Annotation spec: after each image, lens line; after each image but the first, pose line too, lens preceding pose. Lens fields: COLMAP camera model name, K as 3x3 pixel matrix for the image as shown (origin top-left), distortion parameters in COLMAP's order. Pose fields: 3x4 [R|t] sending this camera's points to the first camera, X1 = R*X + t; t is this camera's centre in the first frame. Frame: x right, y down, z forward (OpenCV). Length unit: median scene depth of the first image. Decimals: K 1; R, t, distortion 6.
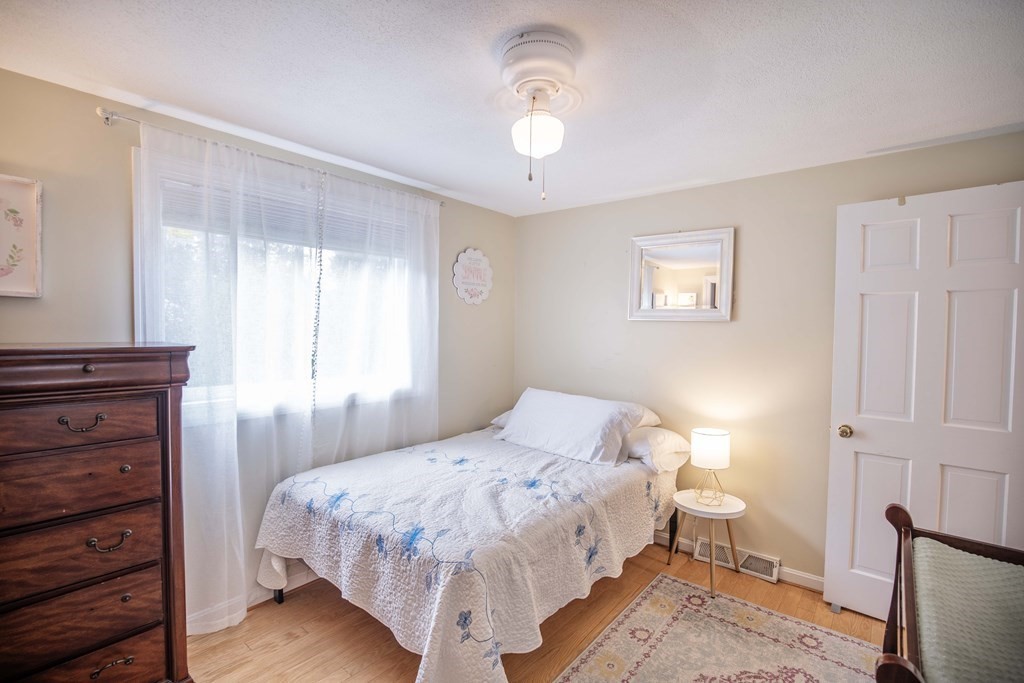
lens RADIAL K [[469.9, 0, 512.5], [0, 469.9, 344.9], [0, 0, 1]] dist [-0.035405, 0.005785]
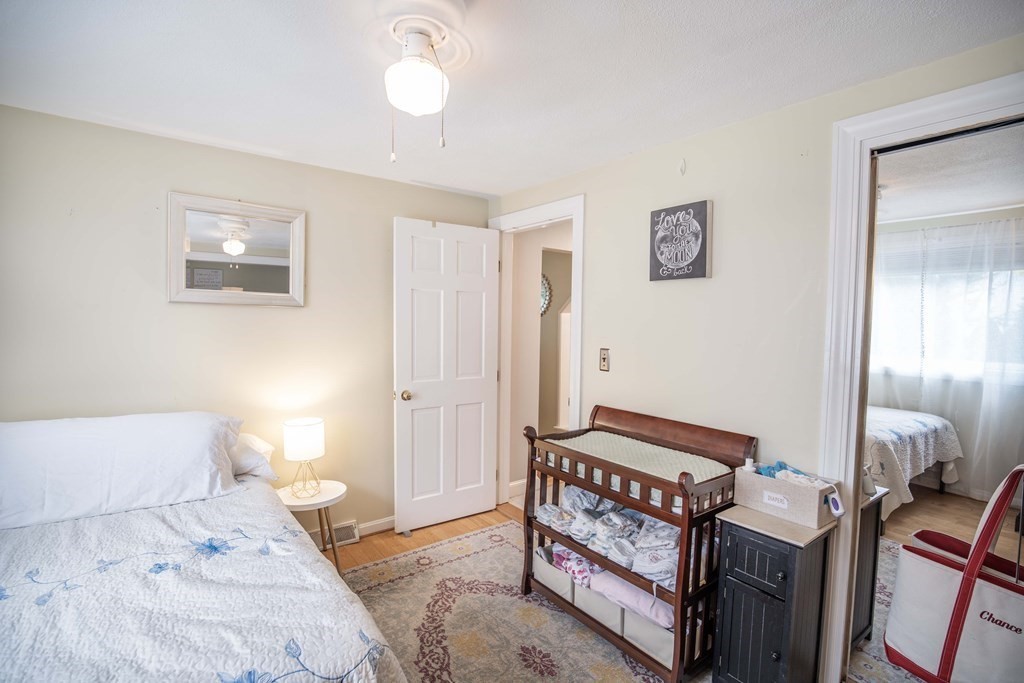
lens RADIAL K [[469.9, 0, 512.5], [0, 469.9, 344.9], [0, 0, 1]] dist [-0.035405, 0.005785]
pose [[0.224263, -0.060628, 0.972641, -0.472505], [0.022475, 0.998119, 0.057034, -0.021729], [-0.974269, 0.009069, 0.225204, 0.415193]]
